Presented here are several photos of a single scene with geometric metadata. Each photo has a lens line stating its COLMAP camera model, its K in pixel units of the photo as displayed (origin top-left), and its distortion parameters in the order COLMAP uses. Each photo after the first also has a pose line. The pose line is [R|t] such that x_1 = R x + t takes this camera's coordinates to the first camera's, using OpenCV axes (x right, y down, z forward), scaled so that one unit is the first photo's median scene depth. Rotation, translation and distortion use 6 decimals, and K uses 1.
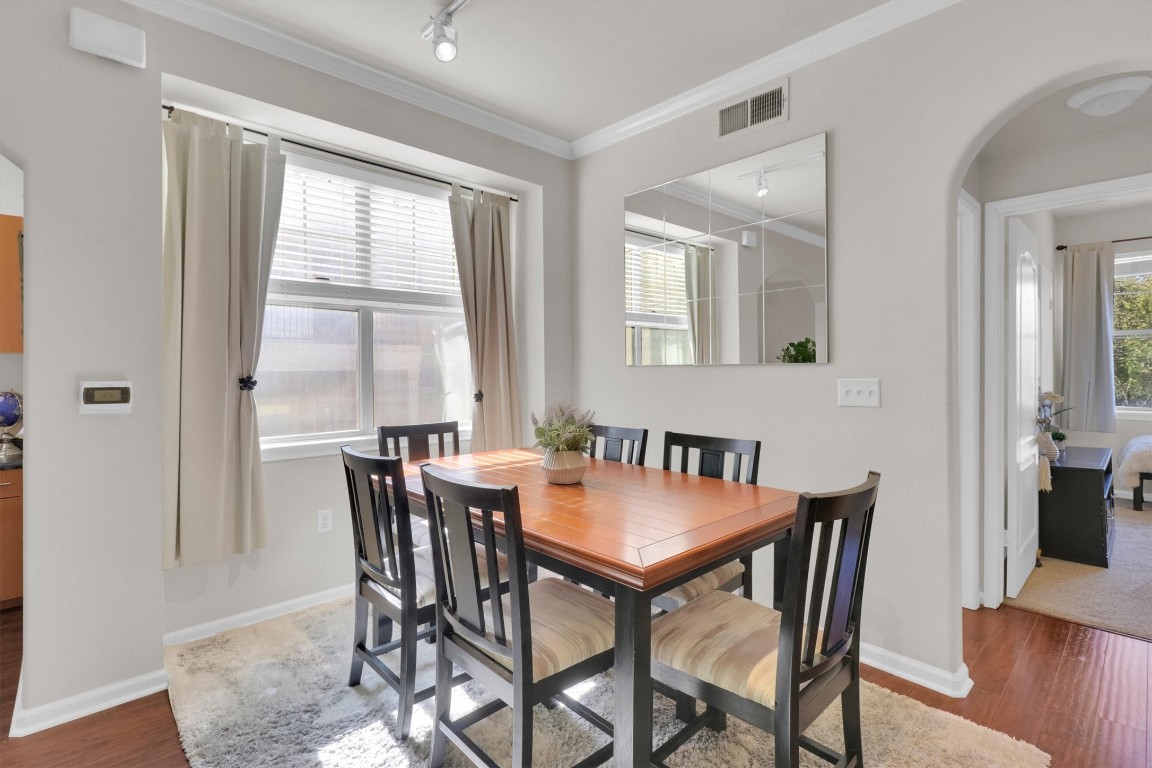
lens RADIAL K [[535.9, 0, 587.2], [0, 535.9, 371.6], [0, 0, 1]] dist [0.003063, 0.000031]
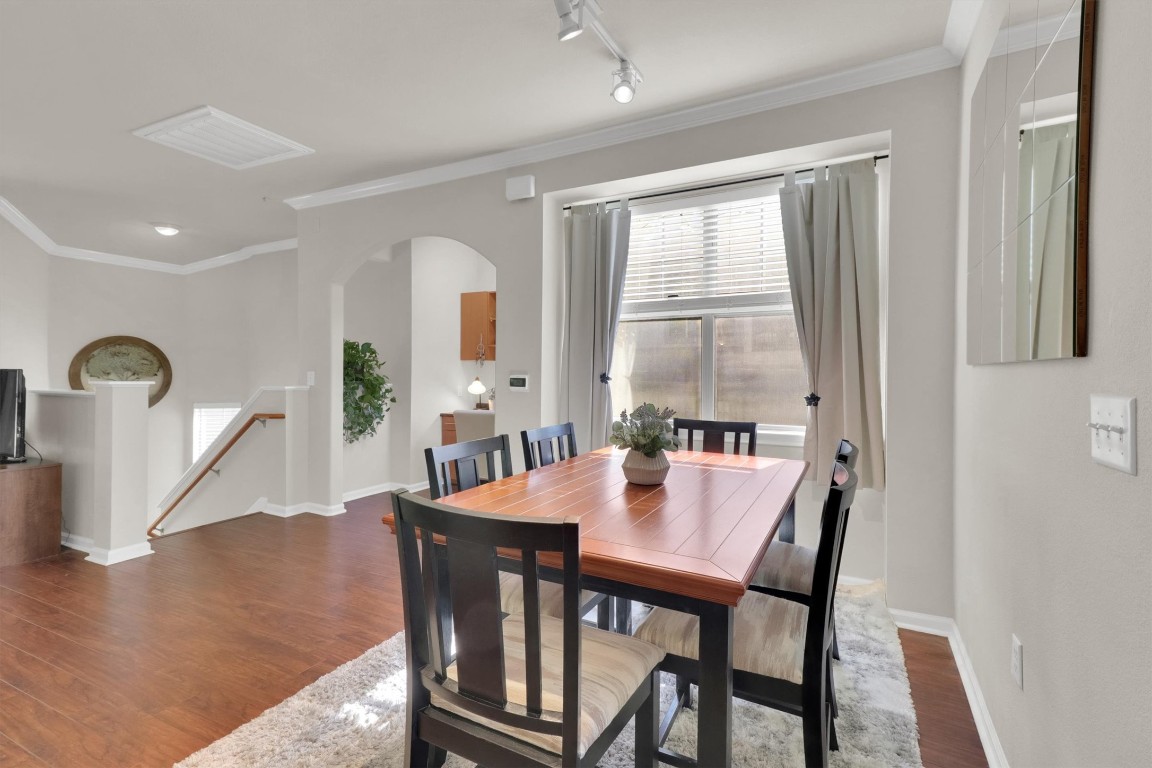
lens RADIAL K [[535.9, 0, 584.7], [0, 535.9, 380.2], [0, 0, 1]] dist [0.003063, 0.000031]
pose [[0.317903, 0.021419, -0.947881, 0.594717], [-0.009598, 0.999766, 0.019372, -0.000836], [0.948075, 0.002940, 0.318034, 0.401343]]
